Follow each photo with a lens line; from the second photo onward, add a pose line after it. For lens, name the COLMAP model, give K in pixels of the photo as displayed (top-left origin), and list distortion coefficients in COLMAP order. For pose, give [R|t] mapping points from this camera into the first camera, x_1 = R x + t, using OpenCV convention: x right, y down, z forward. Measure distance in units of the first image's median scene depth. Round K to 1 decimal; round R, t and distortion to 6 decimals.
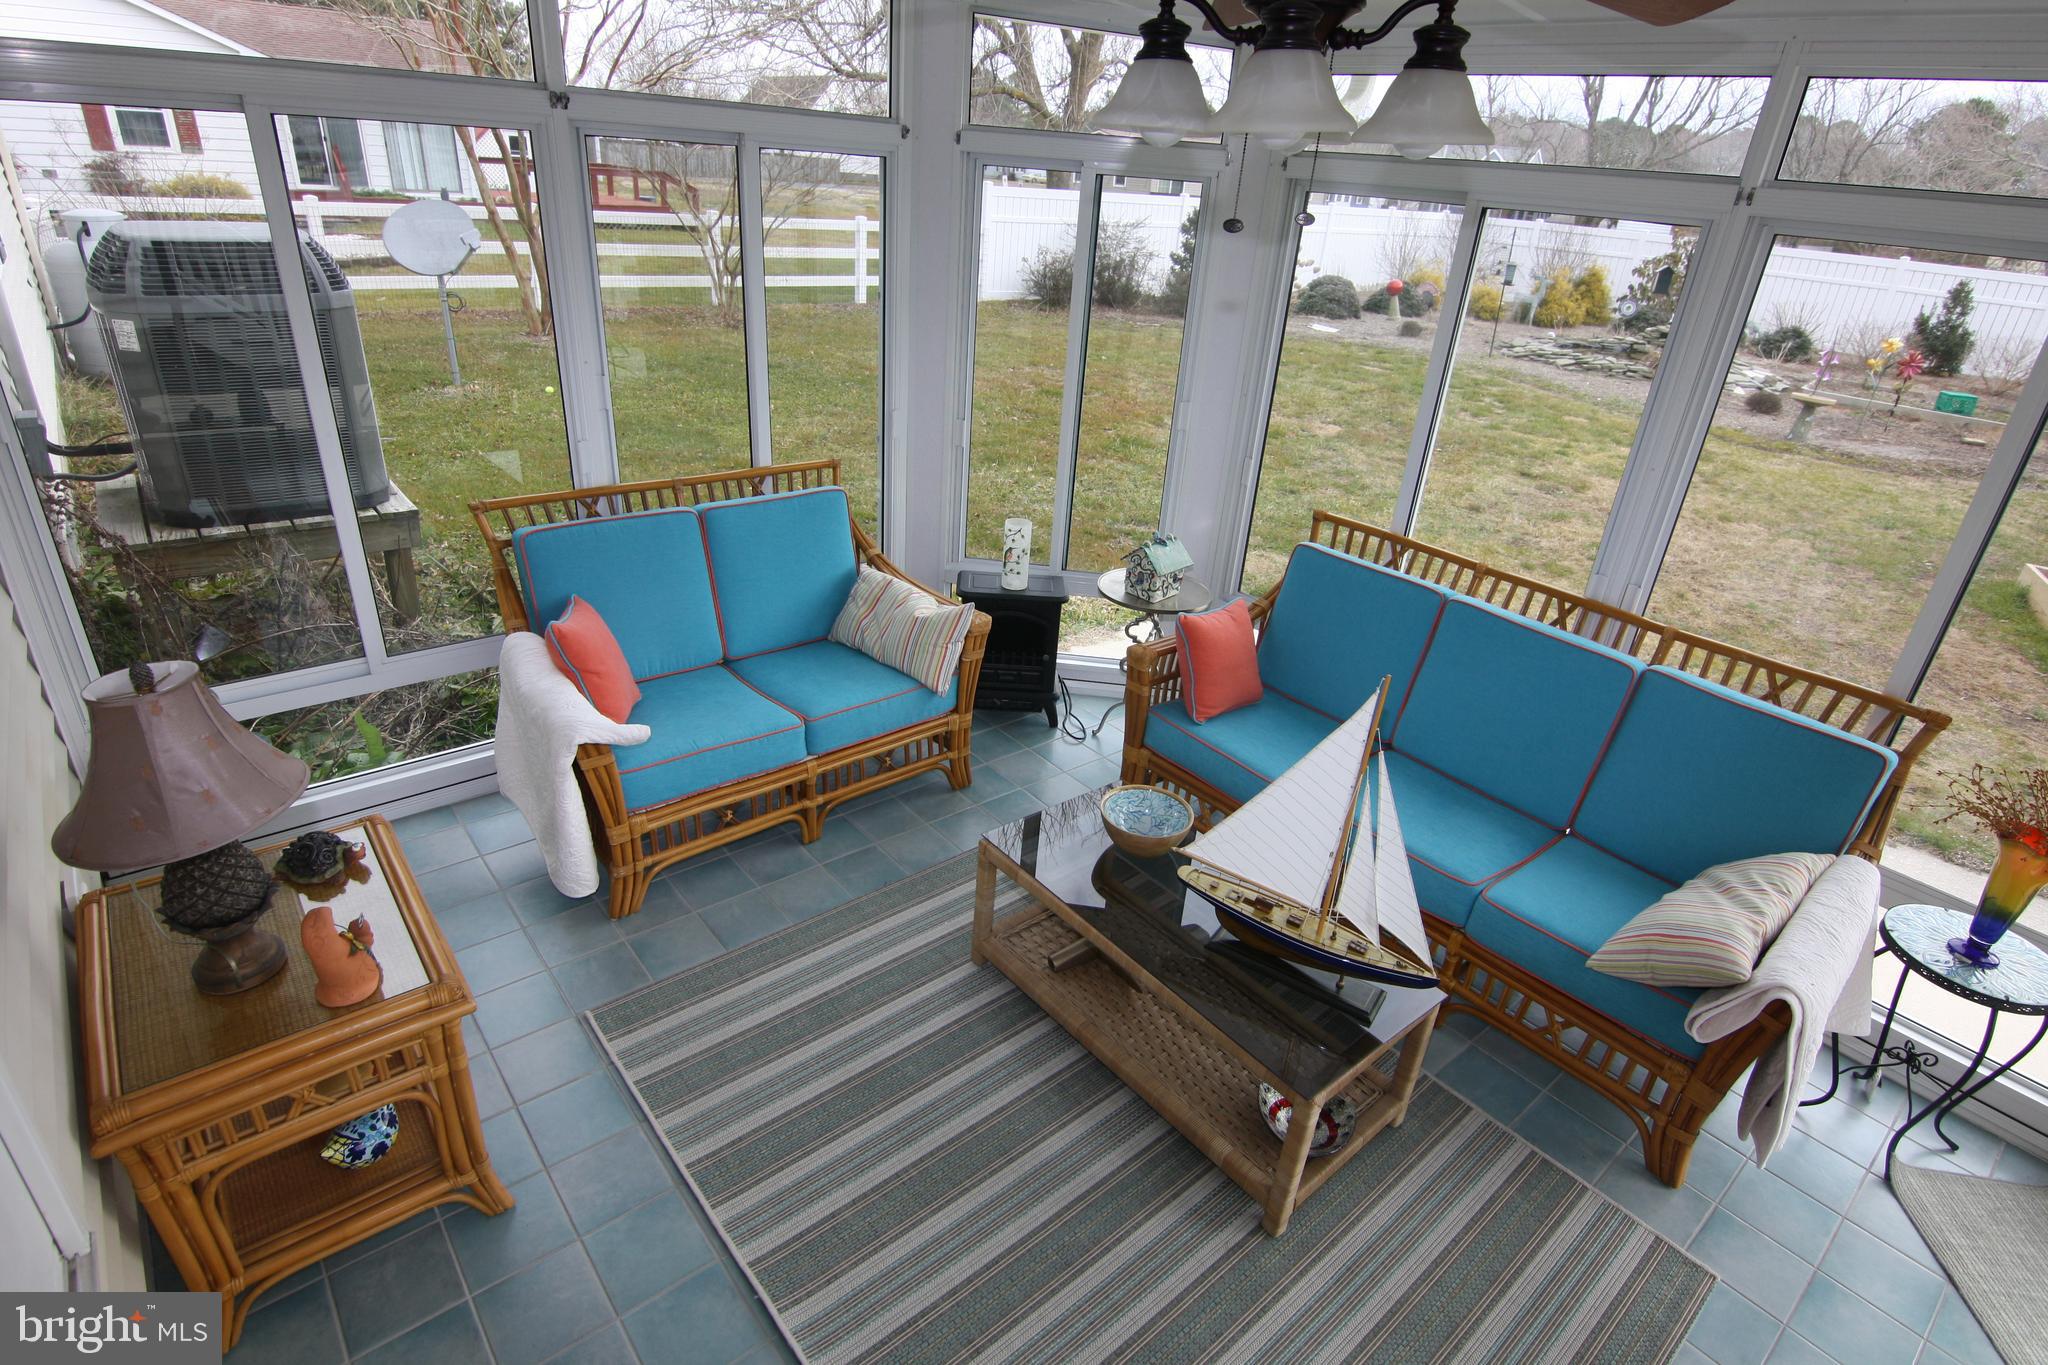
lens RADIAL K [[1046.9, 0, 1022.0], [0, 1046.9, 679.4], [0, 0, 1]] dist [-0.008289, -0.009333]
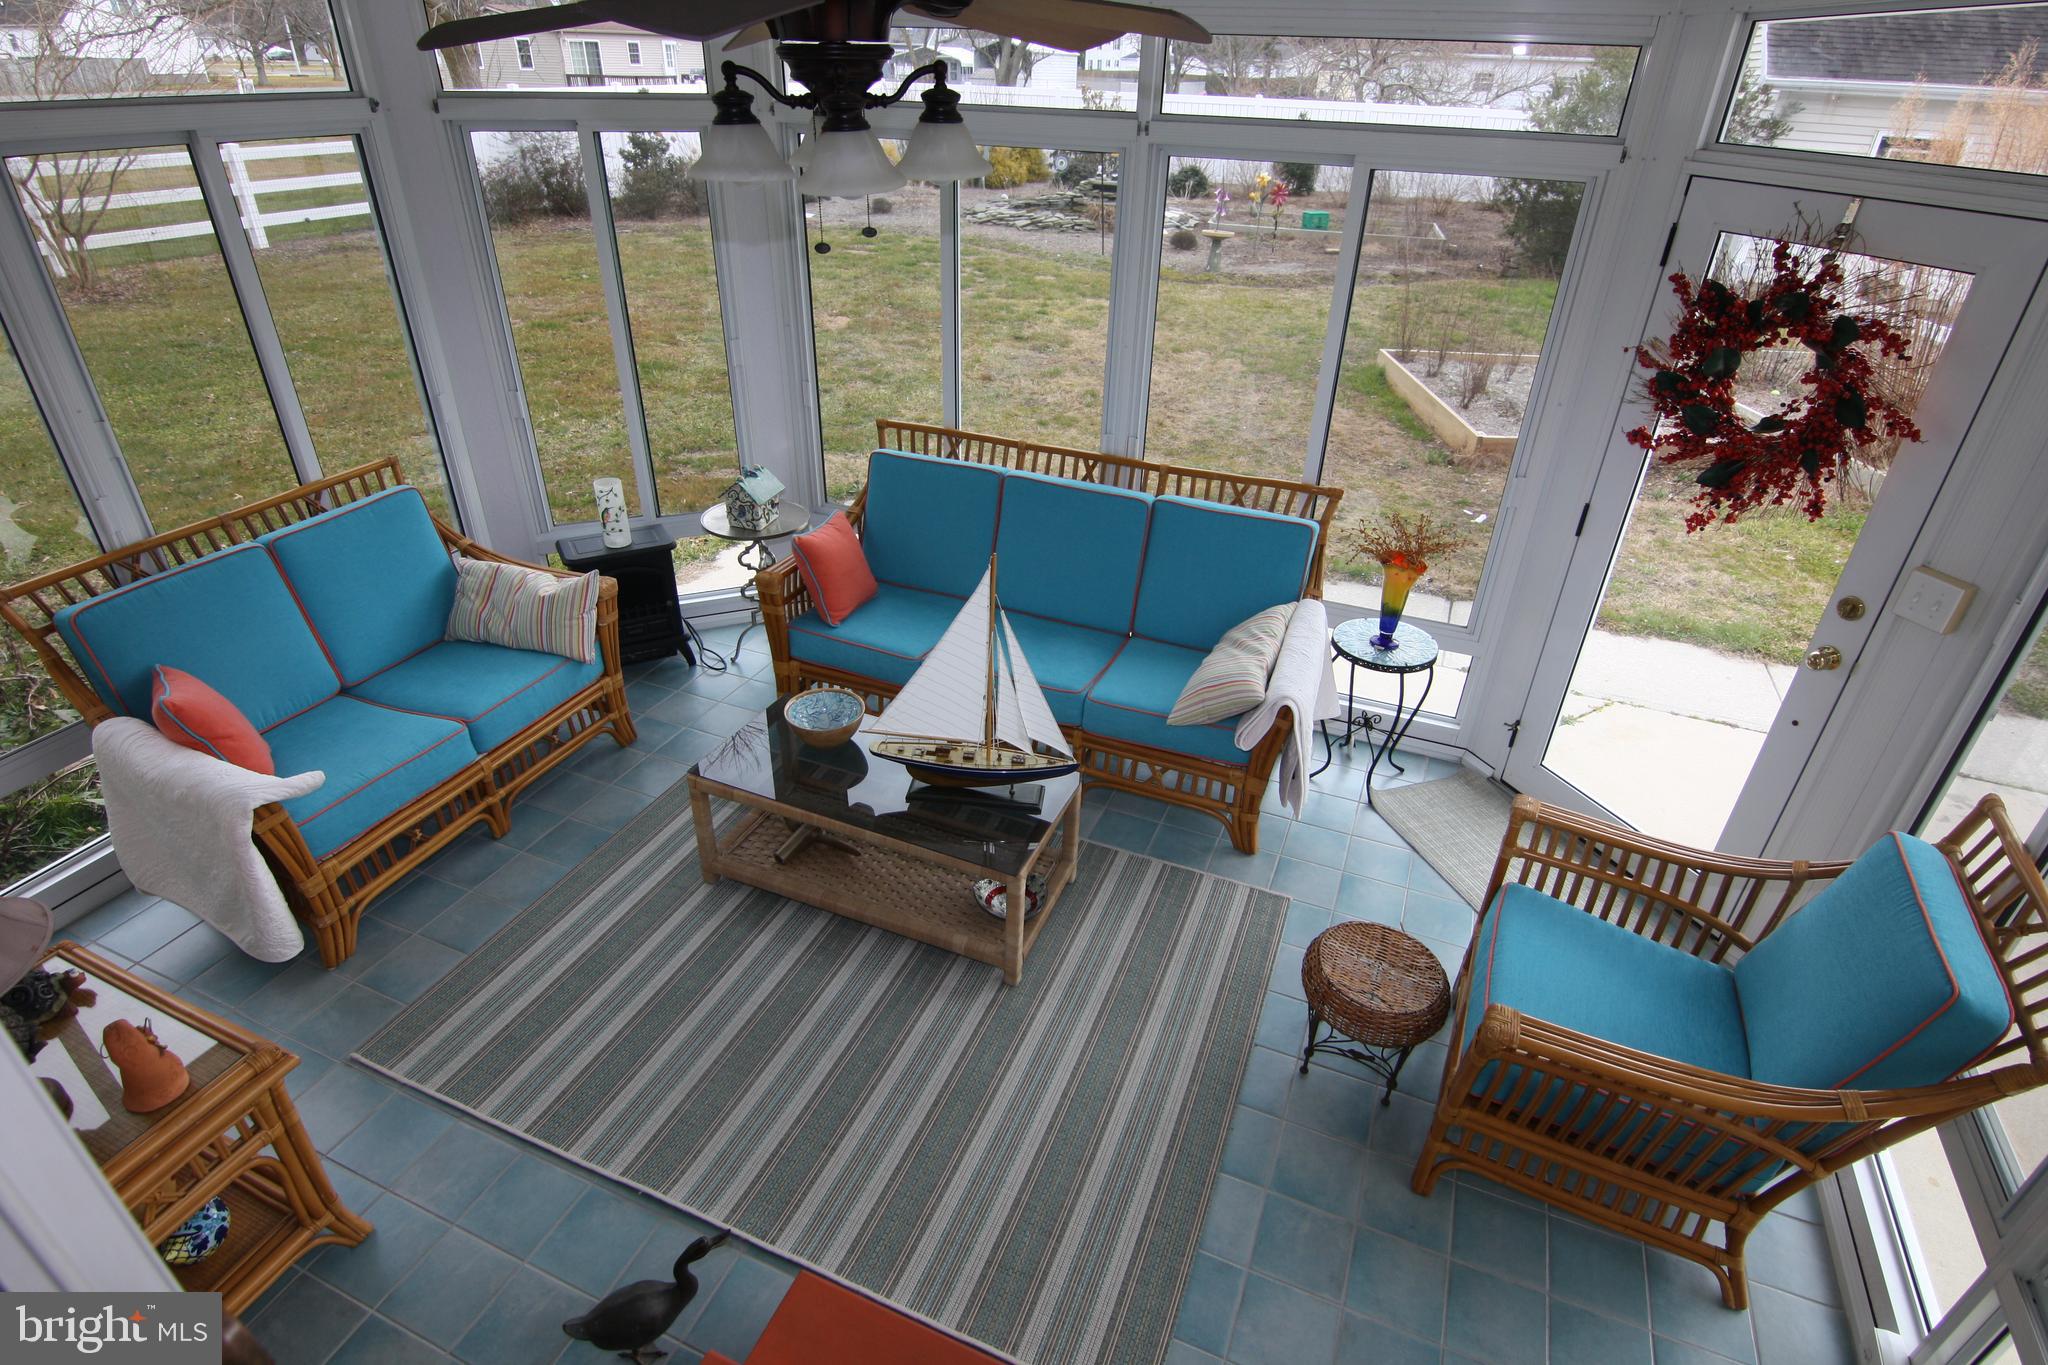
lens RADIAL K [[1046.9, 0, 1015.3], [0, 1046.9, 675.2], [0, 0, 1]] dist [-0.008289, -0.009333]
pose [[0.889943, -0.272534, 0.365688, -0.111860], [0.236313, 0.961340, 0.141356, -0.027472], [-0.390074, -0.039382, 0.919941, -0.171328]]
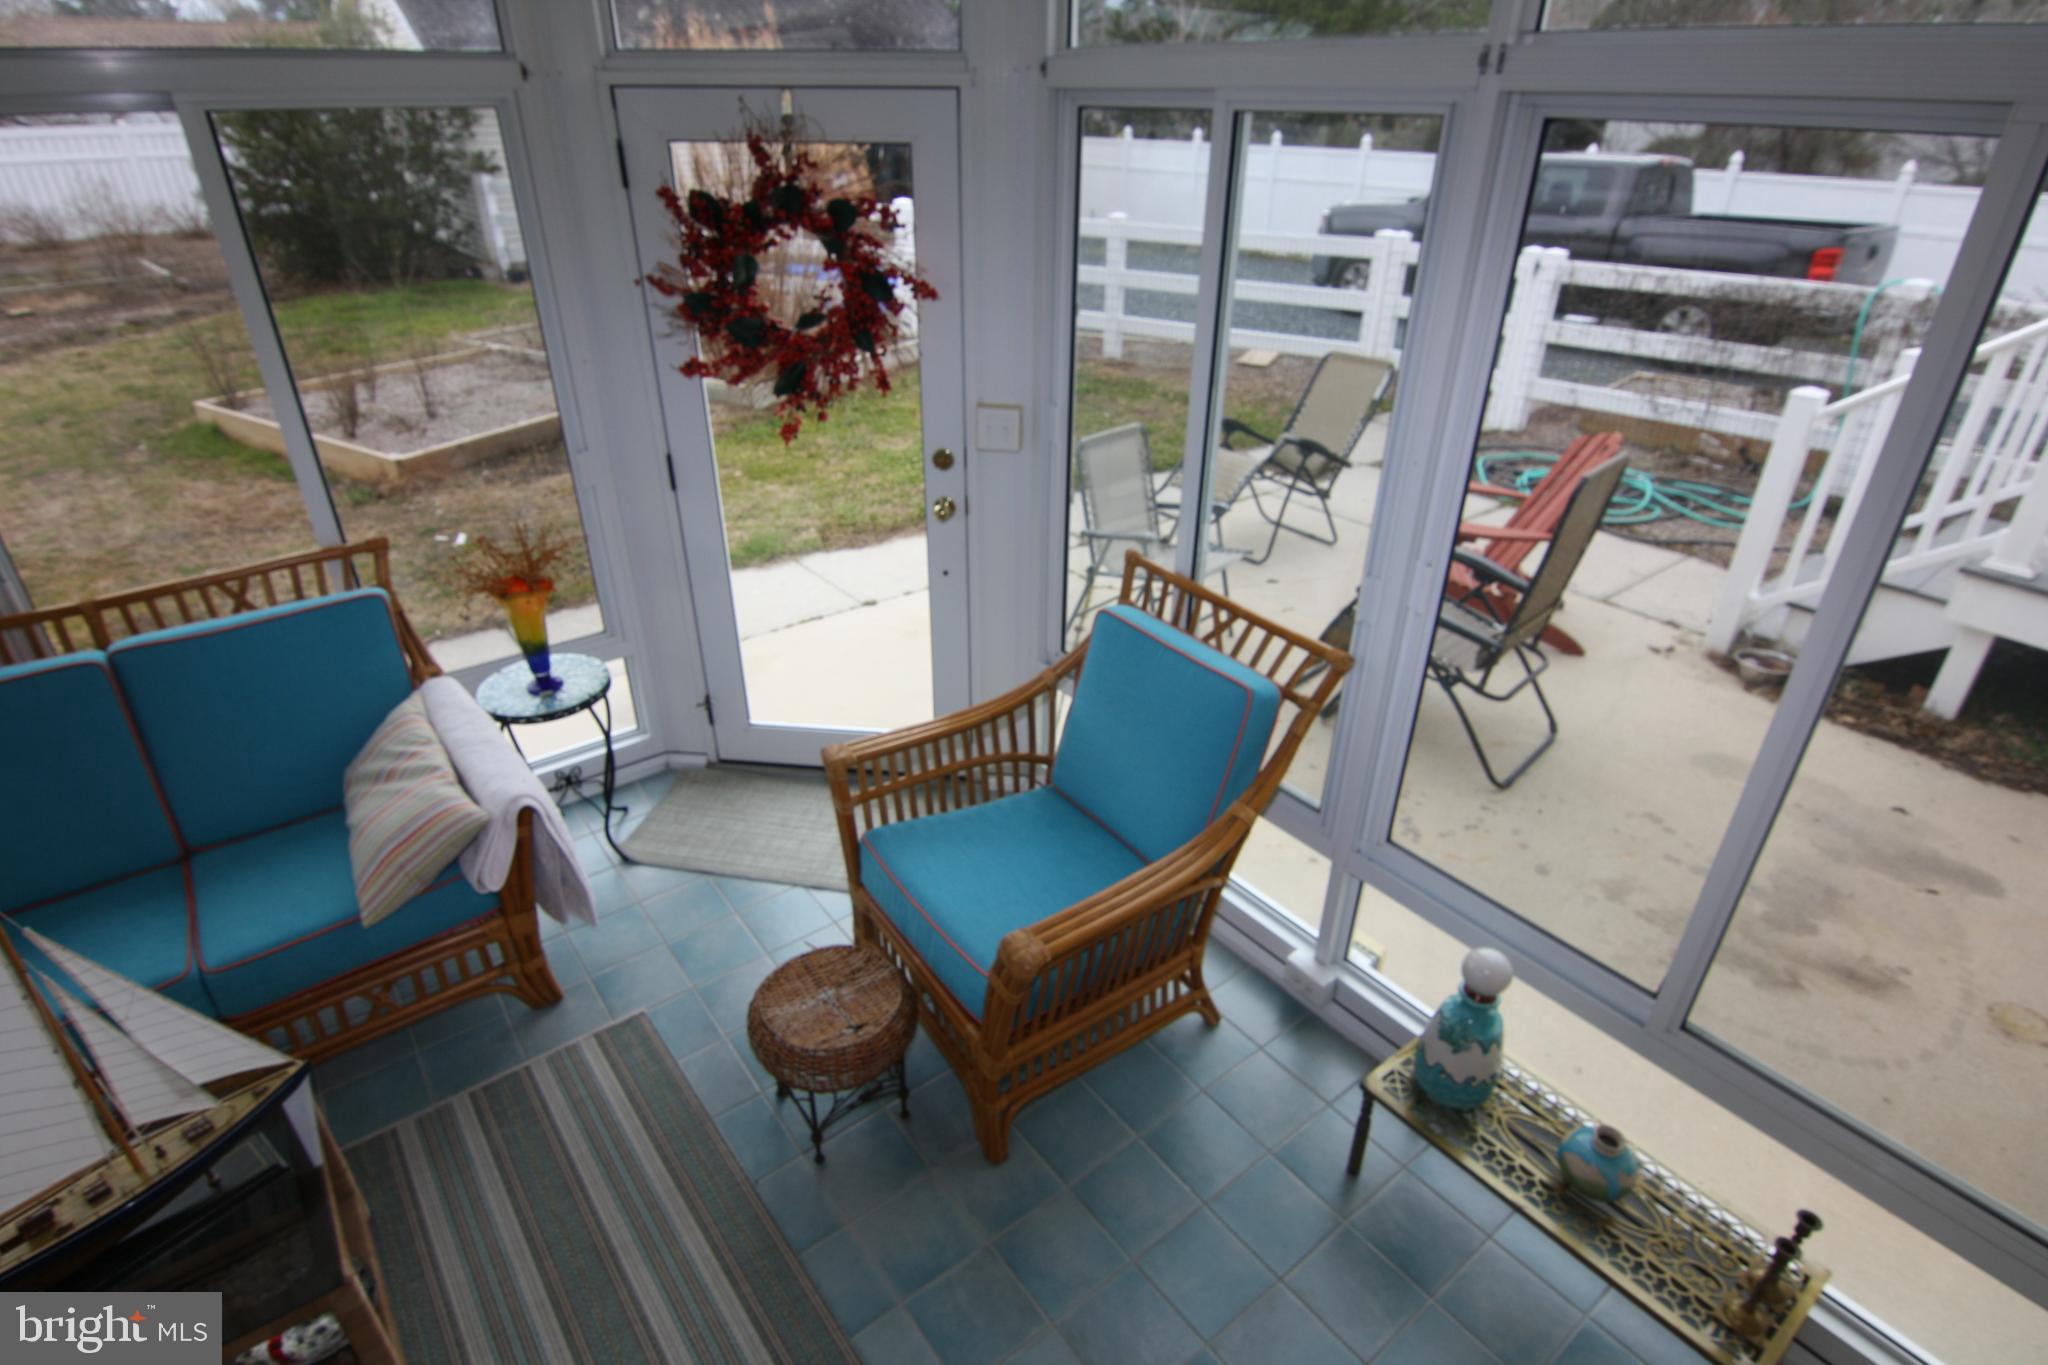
lens RADIAL K [[1046.9, 0, 1024.4], [0, 1046.9, 677.9], [0, 0, 1]] dist [-0.008289, -0.009333]
pose [[0.042237, -0.542280, 0.839135, -0.084525], [0.437035, 0.765298, 0.472566, -0.070230], [-0.898452, 0.346772, 0.269320, 0.125002]]
